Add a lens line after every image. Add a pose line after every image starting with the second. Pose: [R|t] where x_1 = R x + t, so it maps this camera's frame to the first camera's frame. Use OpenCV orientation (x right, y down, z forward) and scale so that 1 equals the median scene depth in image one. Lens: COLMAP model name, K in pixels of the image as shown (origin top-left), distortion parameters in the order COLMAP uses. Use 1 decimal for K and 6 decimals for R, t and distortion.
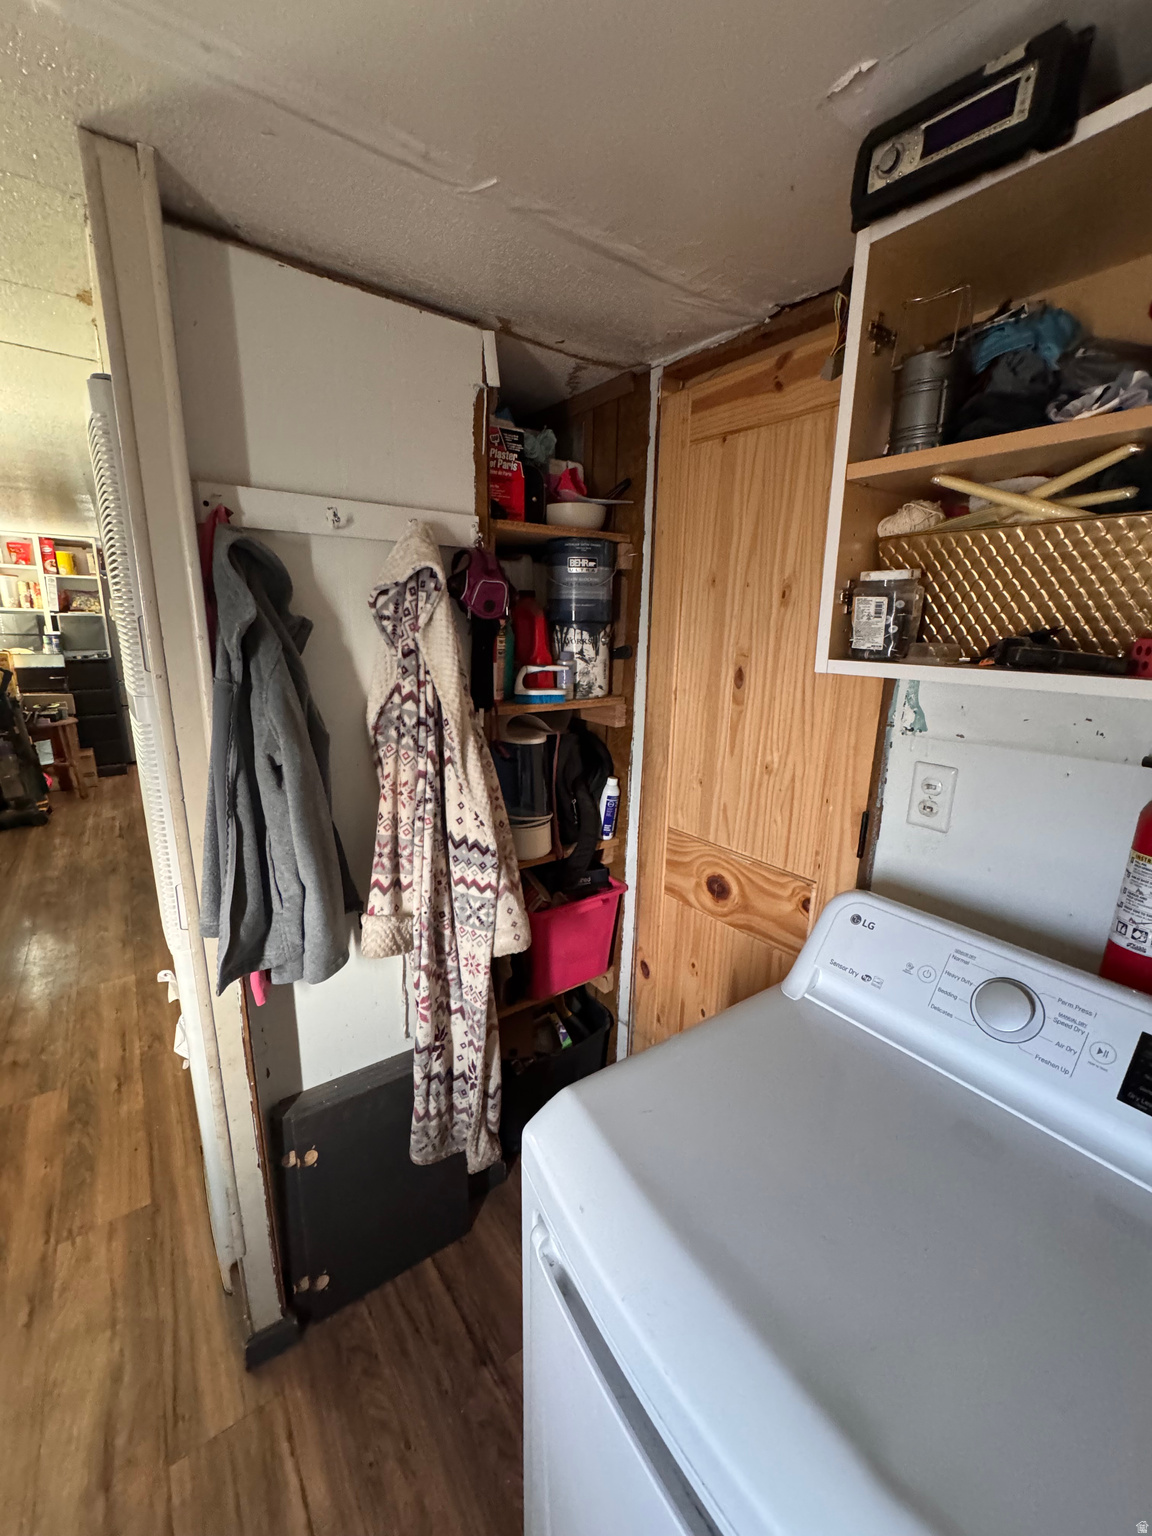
lens RADIAL K [[611.9, 0, 576.0], [0, 611.9, 768.0], [0, 0, 1]] dist [-0.000359, -0.000064]
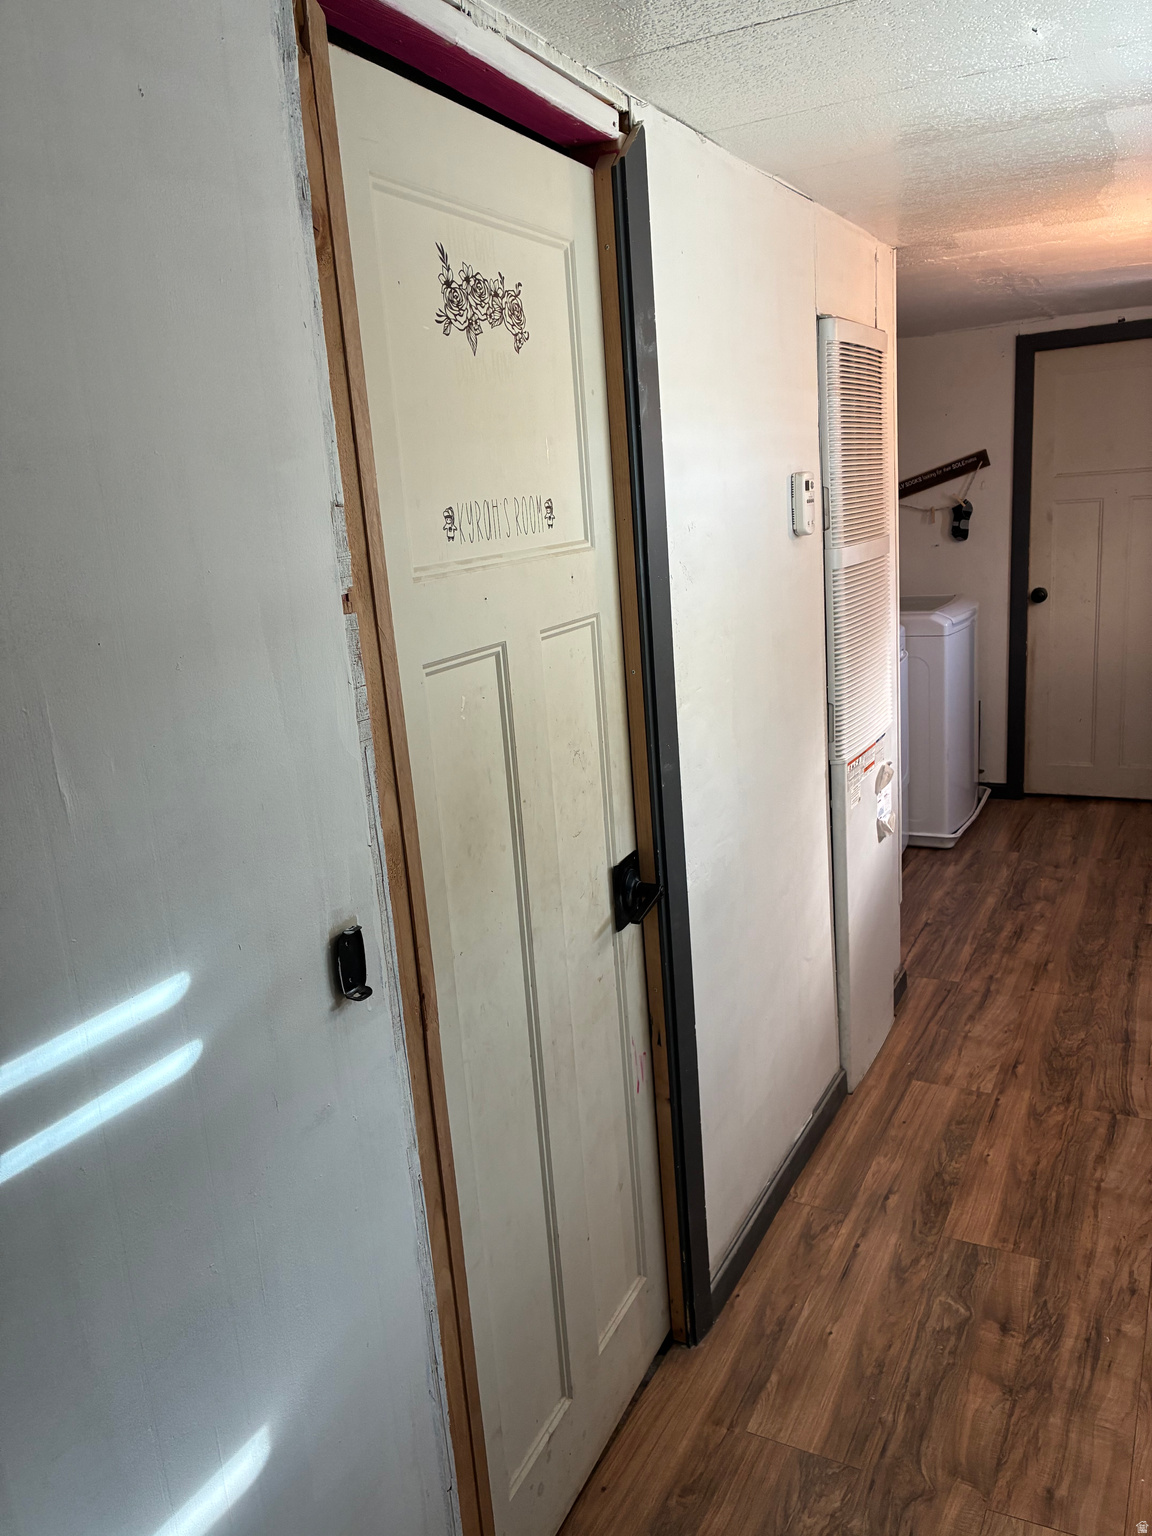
lens RADIAL K [[1156.2, 0, 592.4], [0, 1156.2, 775.5], [0, 0, 1]] dist [0.050444, -0.061567]
pose [[-0.444428, -0.204122, 0.872249, -2.760716], [0.277010, 0.894656, 0.350508, -0.721632], [-0.851909, 0.397398, -0.341067, 2.602451]]
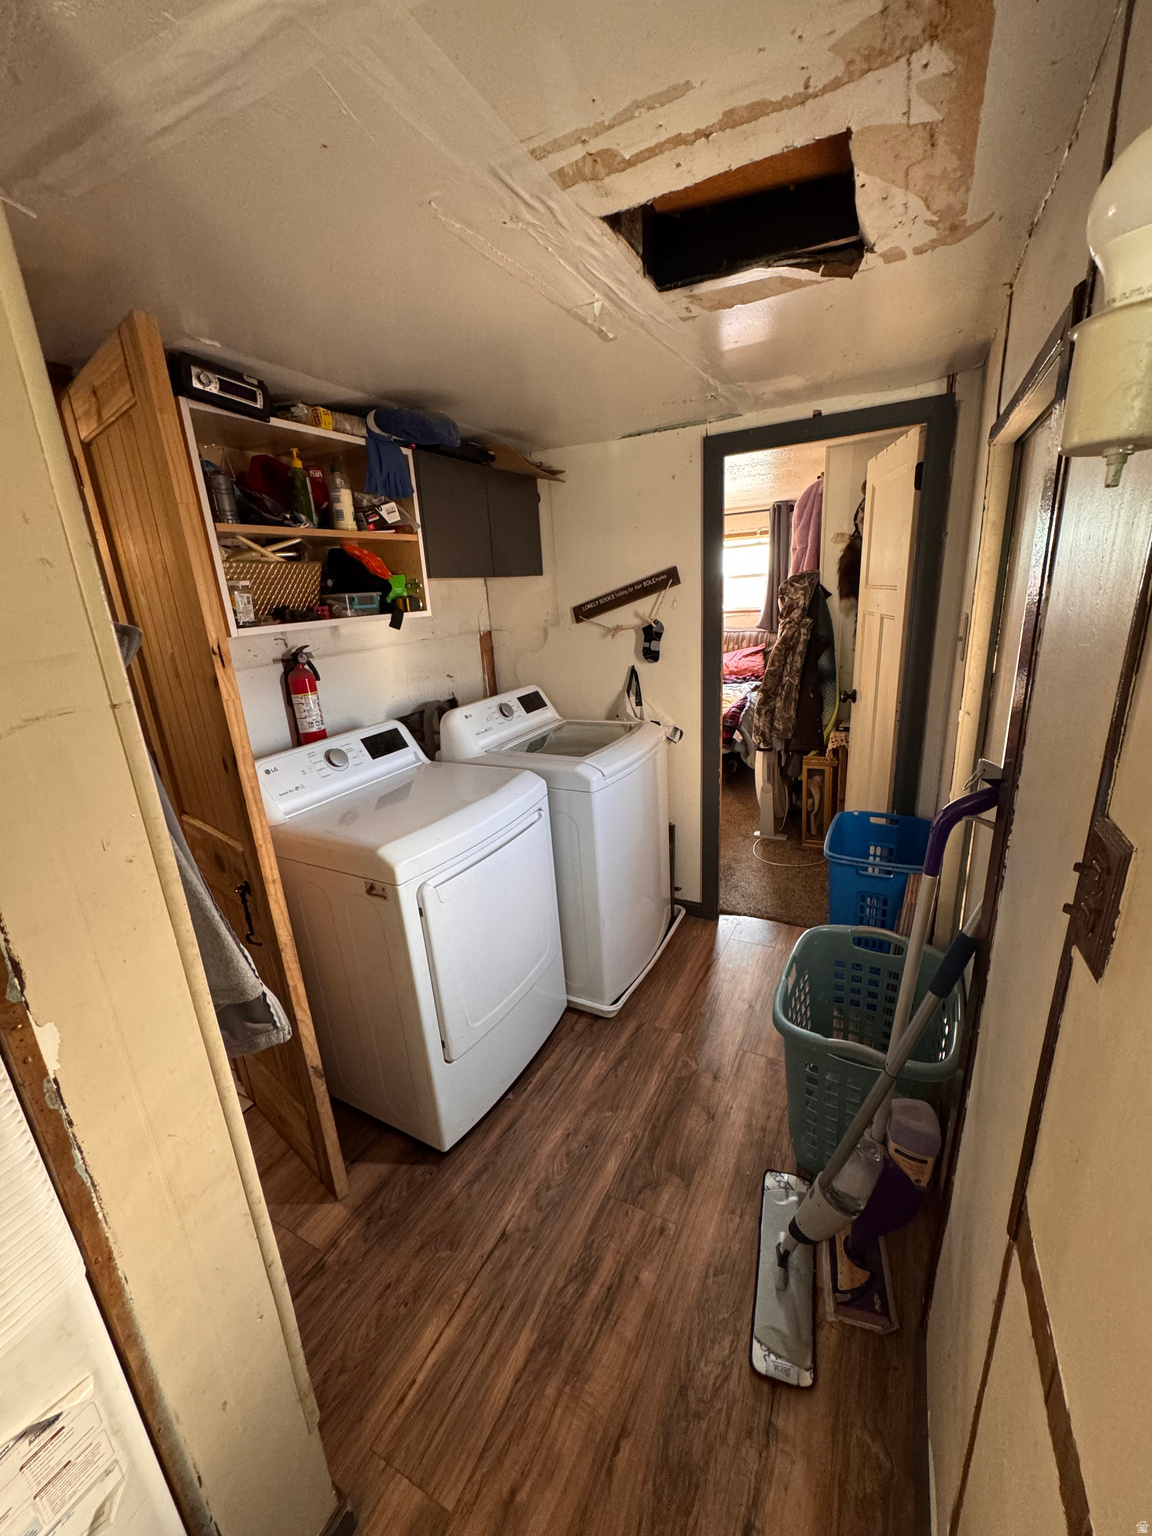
lens RADIAL K [[611.9, 0, 576.0], [0, 611.9, 768.0], [0, 0, 1]] dist [-0.000359, -0.000064]
pose [[-0.439536, -0.250275, 0.862653, -1.228921], [0.266843, 0.880656, 0.391459, -0.186878], [-0.857673, 0.402254, -0.320295, 0.645655]]
